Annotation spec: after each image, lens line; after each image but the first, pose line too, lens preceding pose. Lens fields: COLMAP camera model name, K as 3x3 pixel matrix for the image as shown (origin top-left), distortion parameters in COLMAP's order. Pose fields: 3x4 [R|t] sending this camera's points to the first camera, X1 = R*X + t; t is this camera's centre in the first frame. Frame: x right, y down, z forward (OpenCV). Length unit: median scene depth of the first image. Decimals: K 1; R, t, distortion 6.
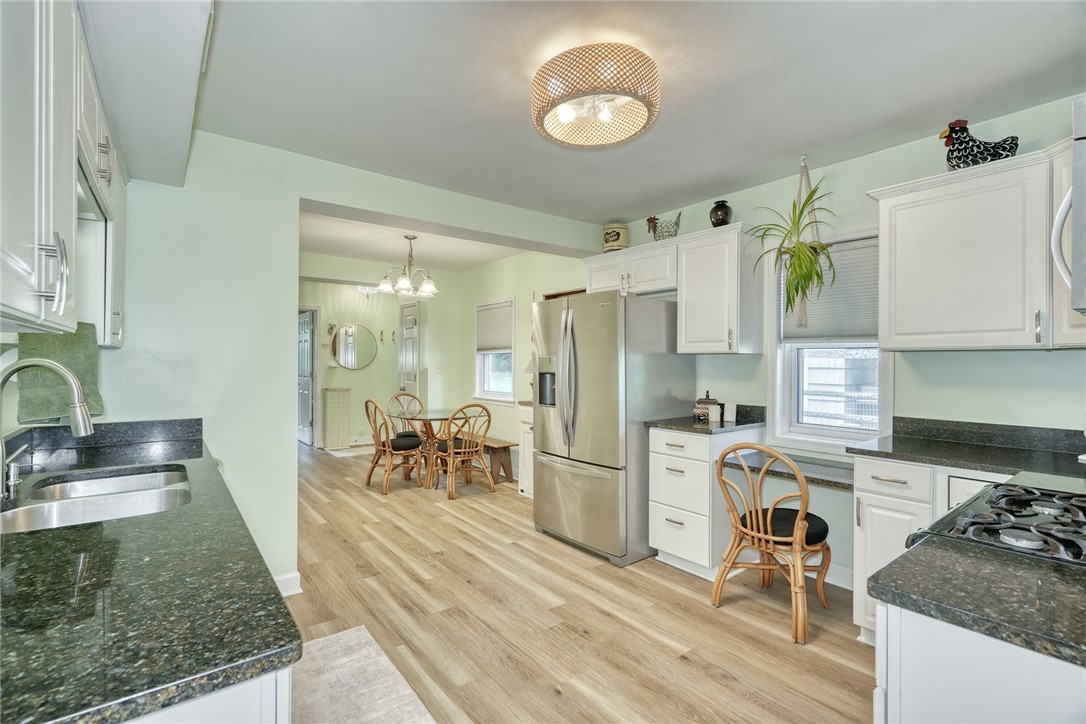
lens RADIAL K [[495.3, 0, 539.7], [0, 495.3, 361.0], [0, 0, 1]] dist [-0.000139, 0.001064]
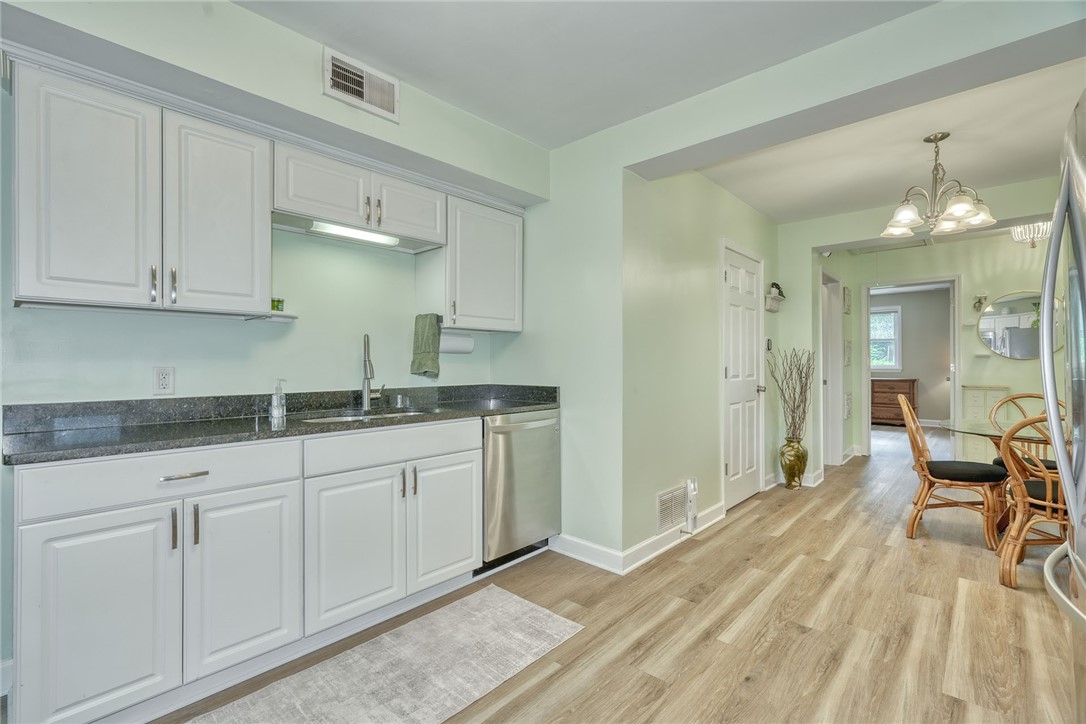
lens RADIAL K [[495.3, 0, 539.7], [0, 495.3, 361.0], [0, 0, 1]] dist [-0.000139, 0.001064]
pose [[0.181609, -0.009621, -0.983324, 0.257575], [0.006422, 0.999942, -0.008598, 0.034068], [0.983350, -0.004753, 0.181660, 0.392360]]
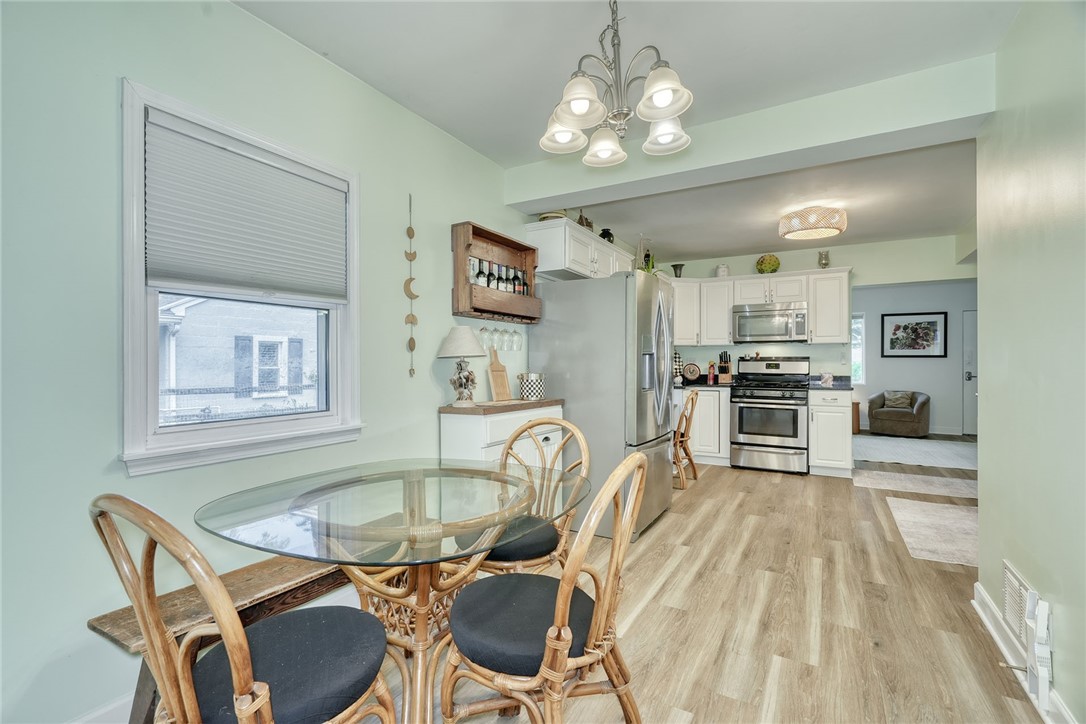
lens RADIAL K [[495.3, 0, 539.7], [0, 495.3, 361.0], [0, 0, 1]] dist [-0.000139, 0.001064]
pose [[-0.385556, 0.002345, 0.922681, -0.576116], [-0.002701, 0.999990, -0.003670, 0.032296], [-0.922680, -0.003907, -0.385546, 1.183945]]
